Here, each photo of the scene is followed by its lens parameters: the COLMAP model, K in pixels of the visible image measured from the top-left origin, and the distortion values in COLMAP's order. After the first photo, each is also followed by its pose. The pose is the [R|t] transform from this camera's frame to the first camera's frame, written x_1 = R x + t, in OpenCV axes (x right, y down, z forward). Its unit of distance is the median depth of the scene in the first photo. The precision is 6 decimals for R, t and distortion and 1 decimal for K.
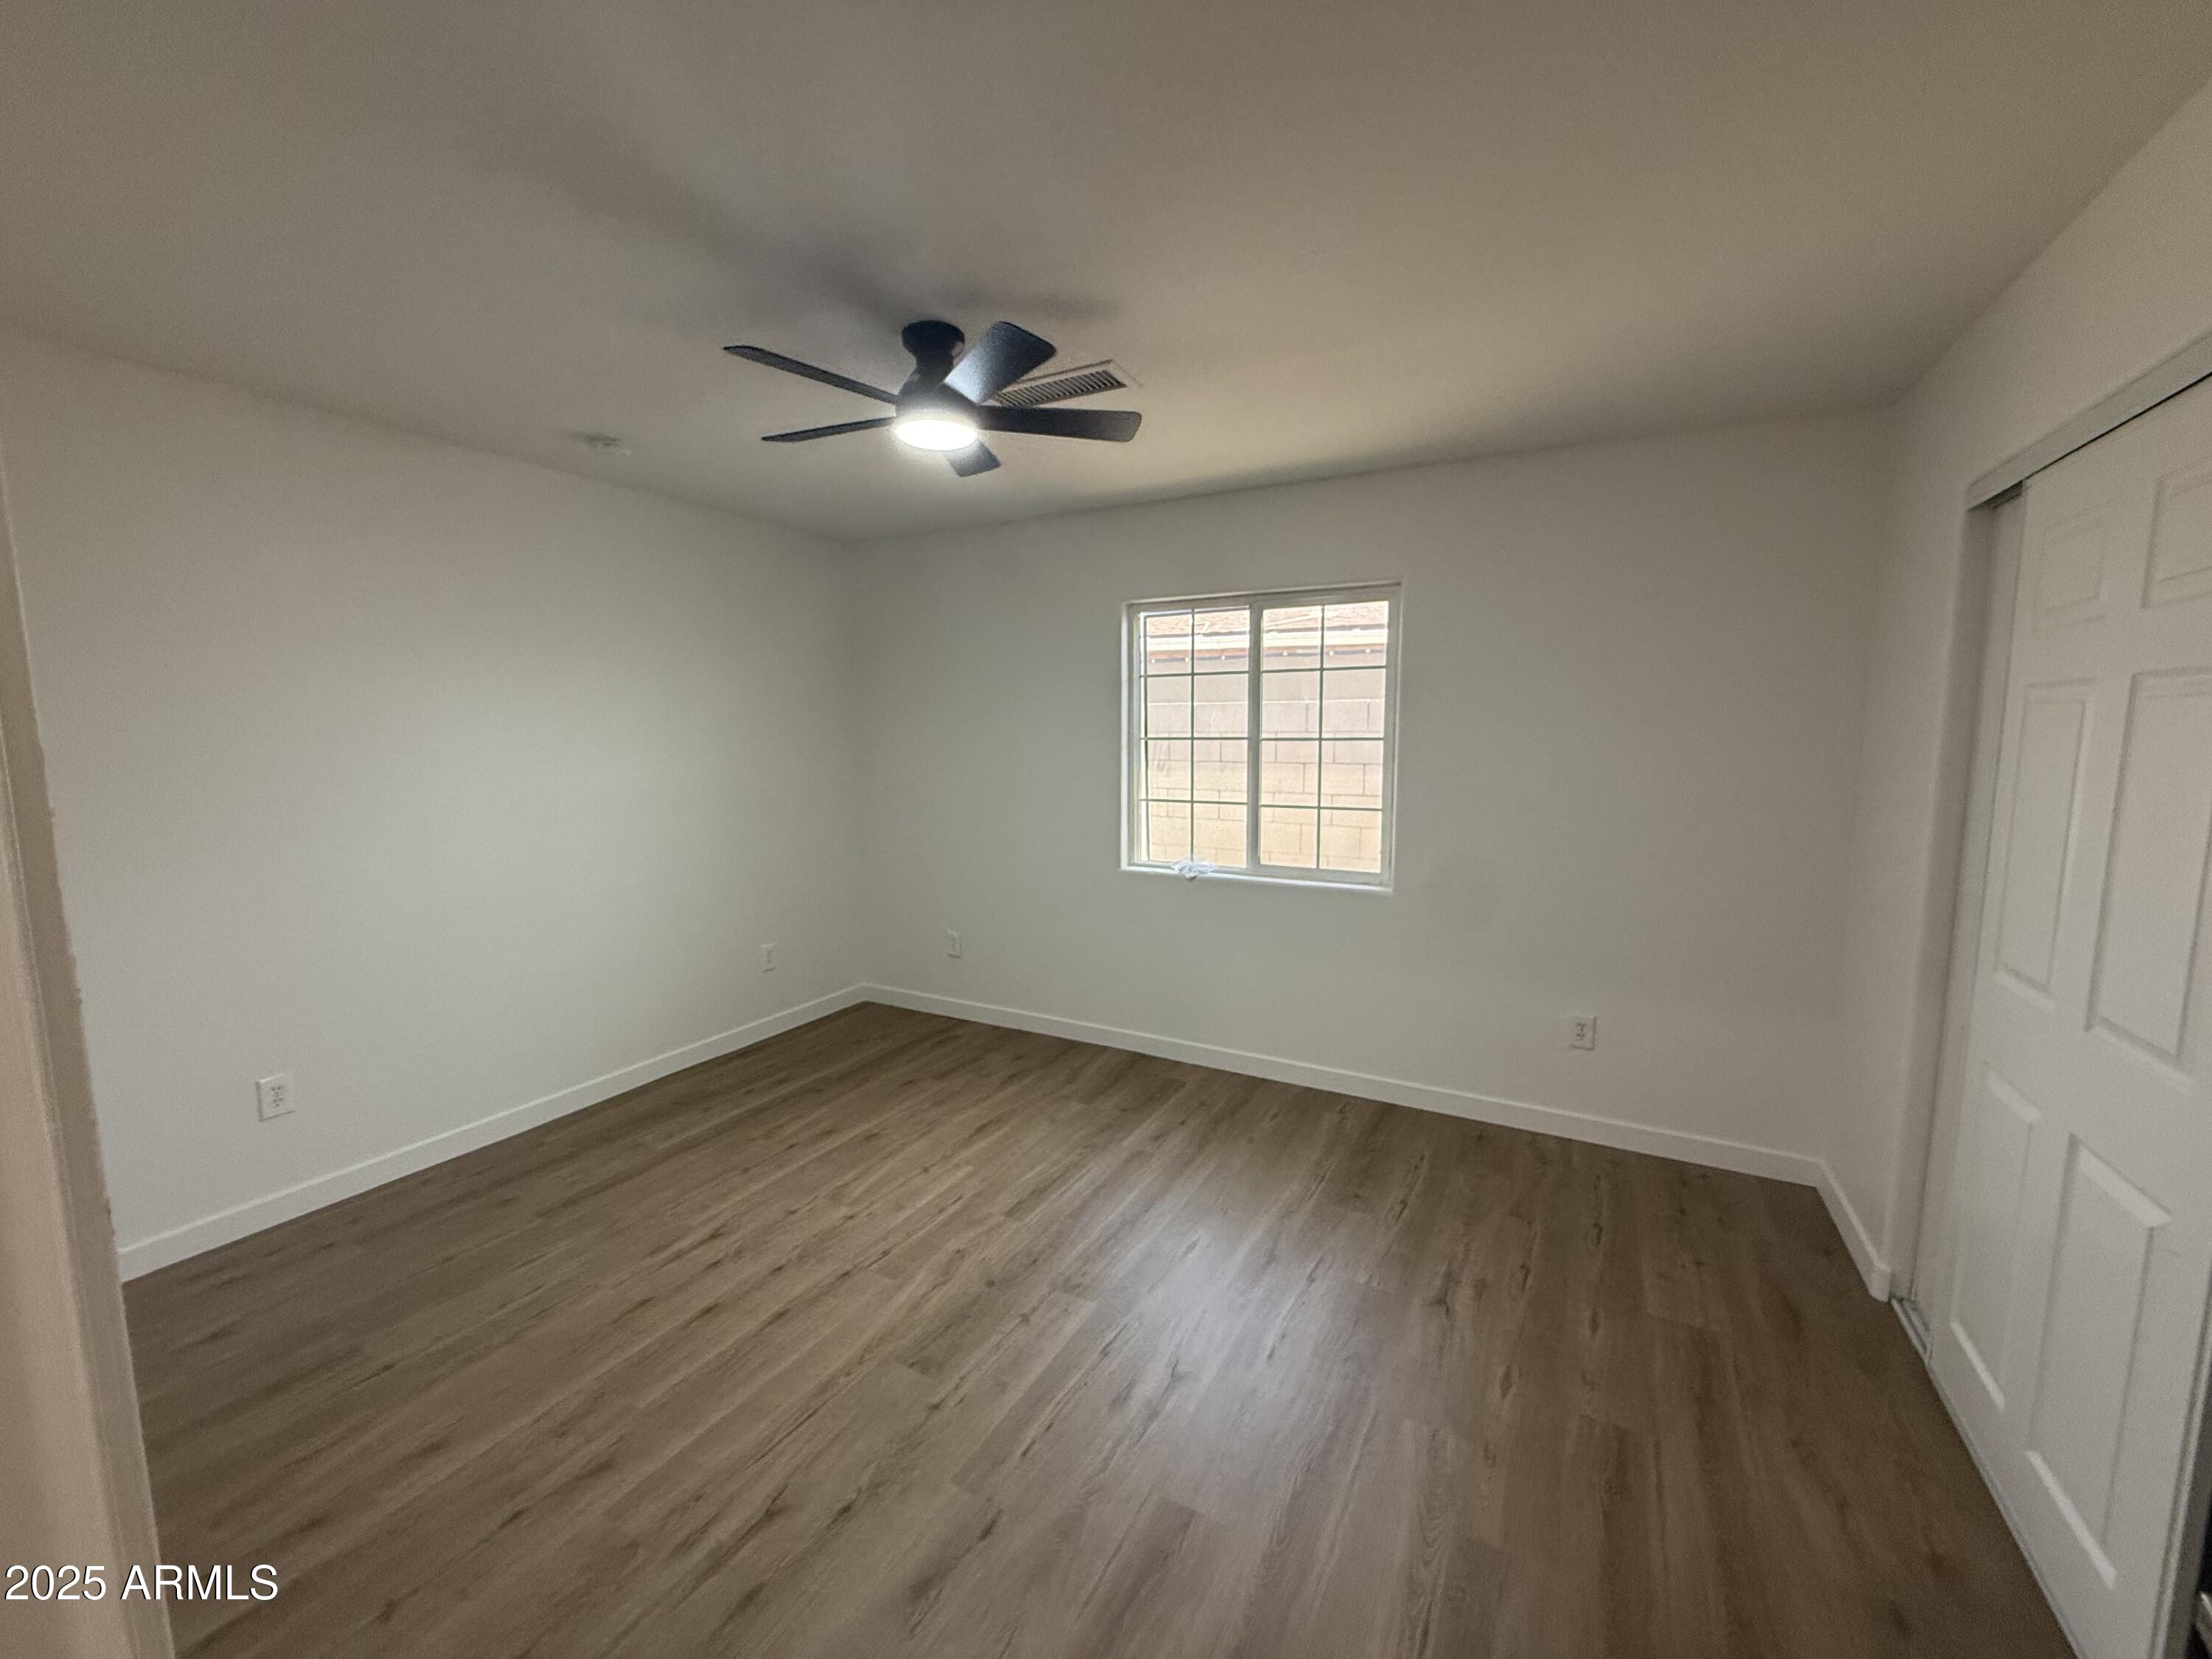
lens RADIAL K [[889.3, 0, 1097.1], [0, 889.3, 836.1], [0, 0, 1]] dist [-0.000637, -0.000073]
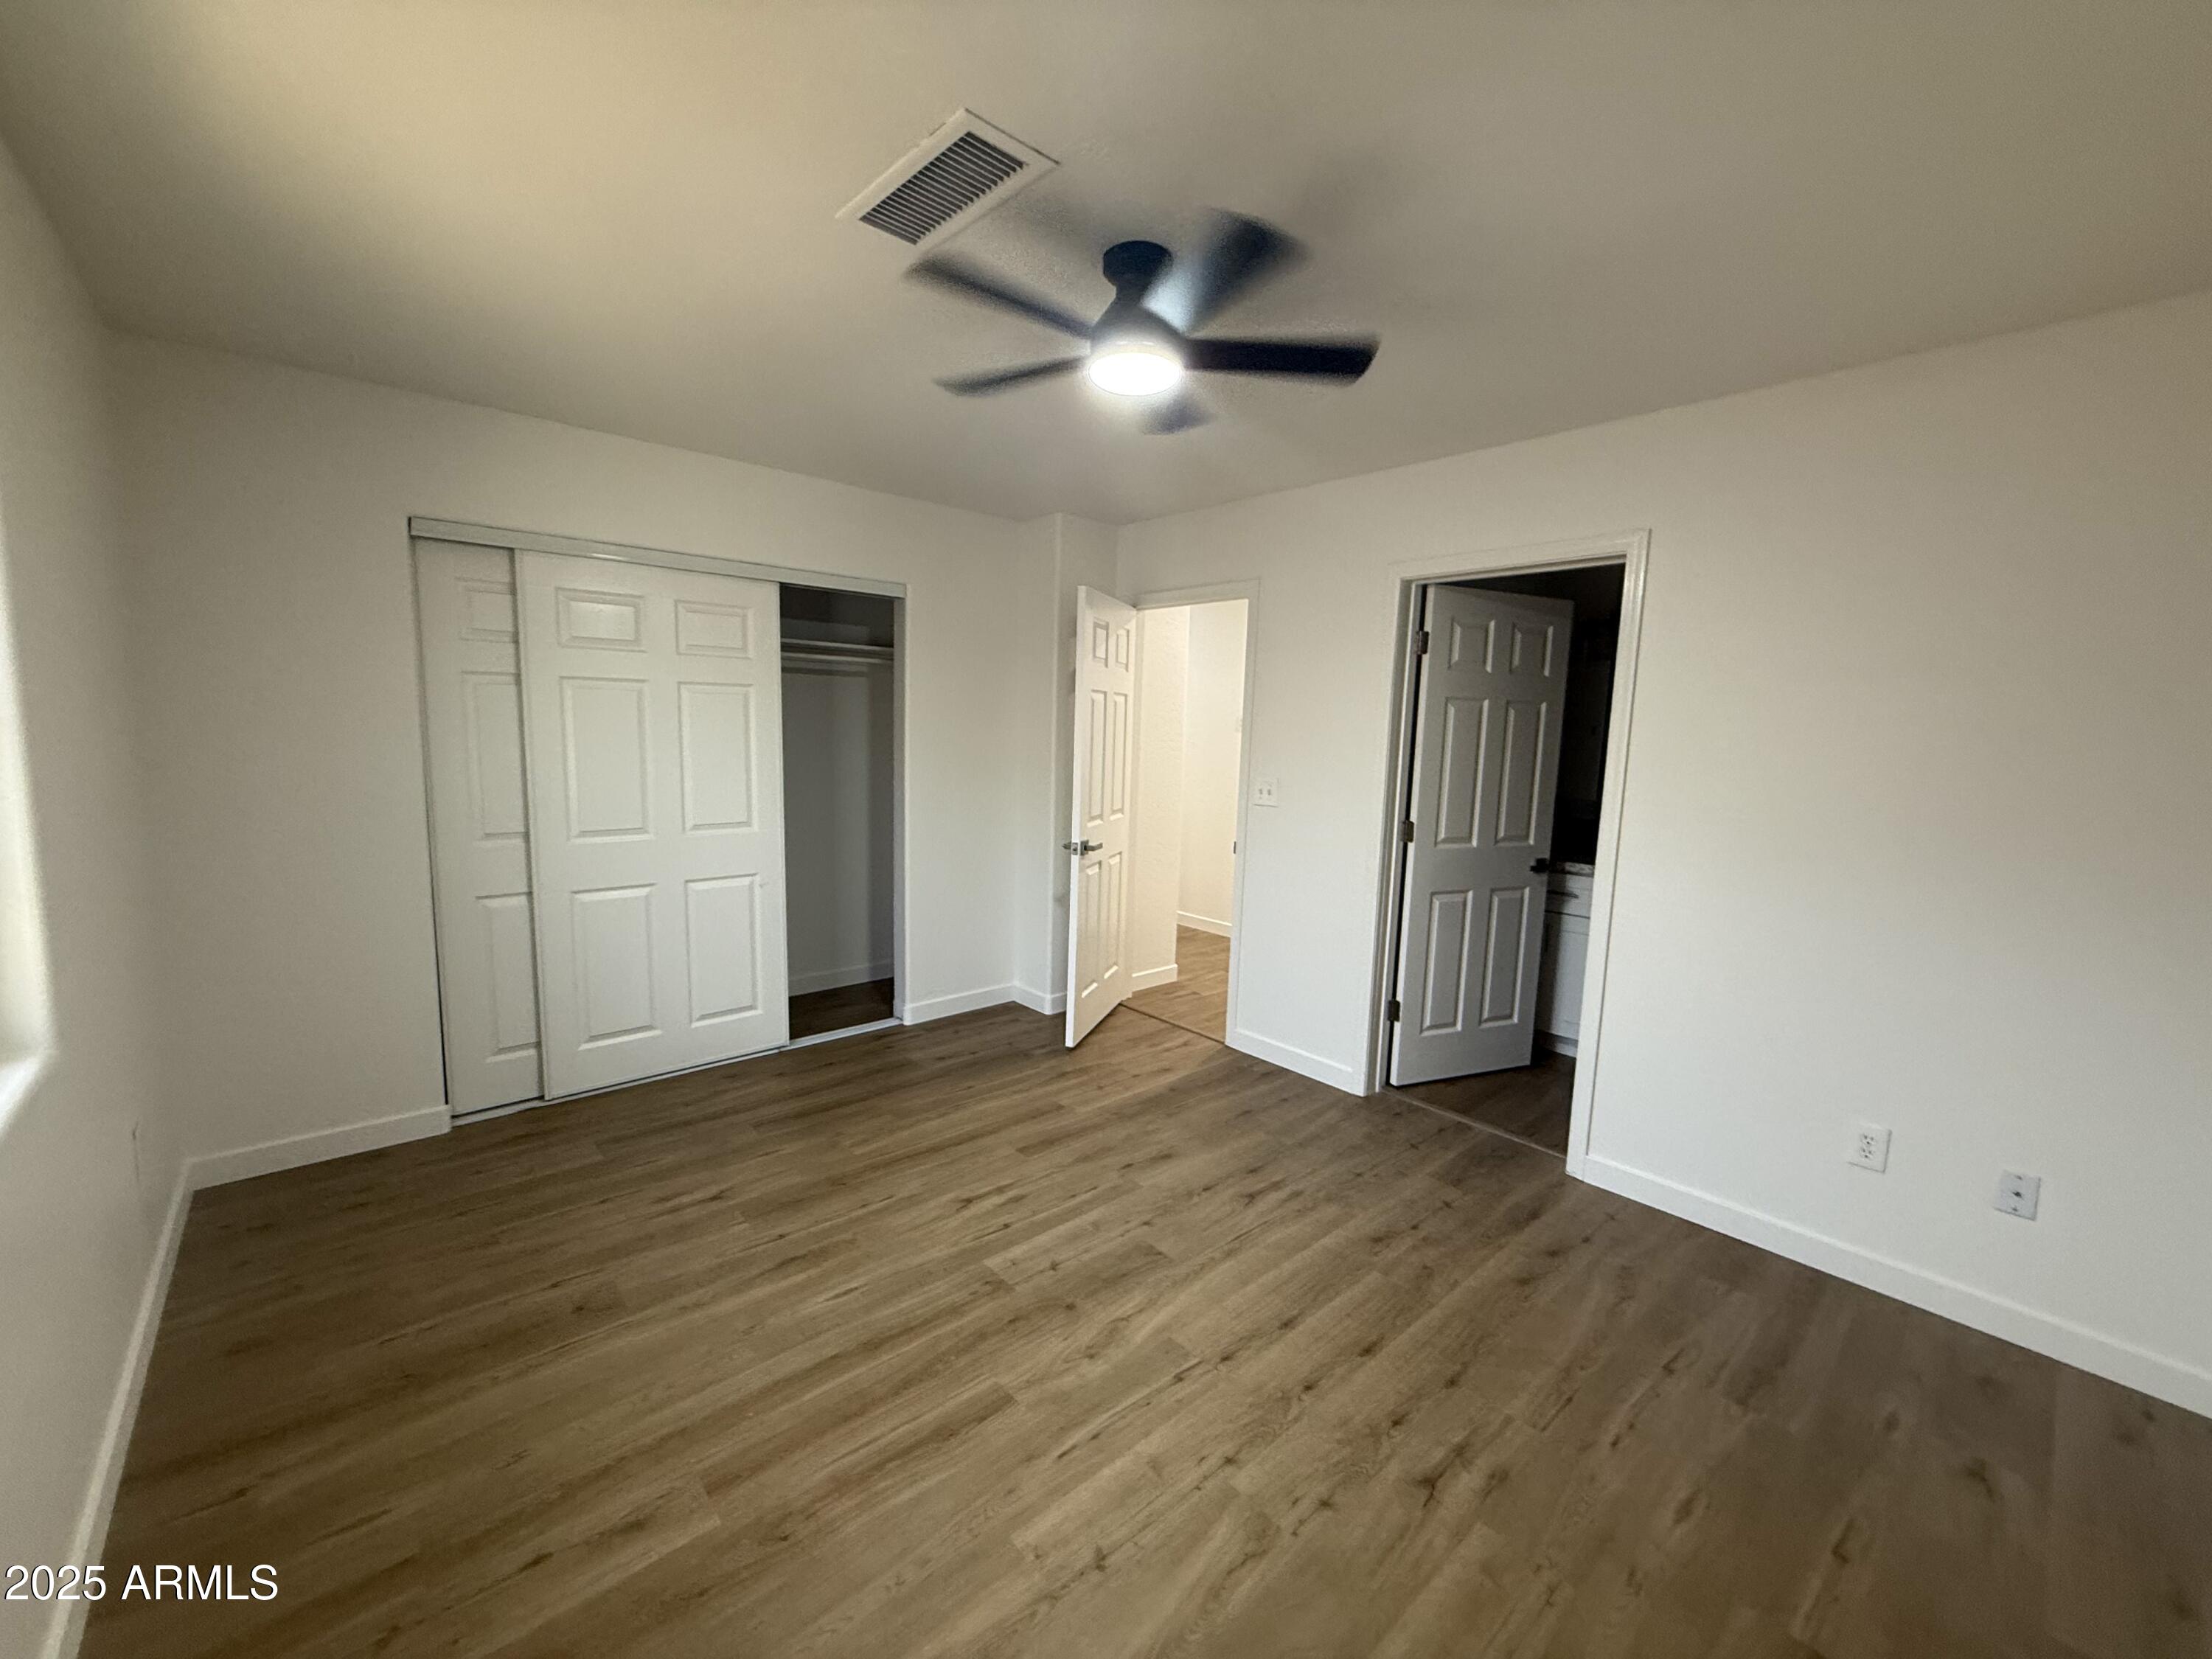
lens RADIAL K [[889.3, 0, 1098.9], [0, 889.3, 830.3], [0, 0, 1]] dist [-0.000637, -0.000073]
pose [[-0.943459, -0.064853, 0.325082, -0.412038], [0.012247, 0.973186, 0.229692, -0.195551], [-0.331262, 0.220686, -0.917368, 1.708612]]
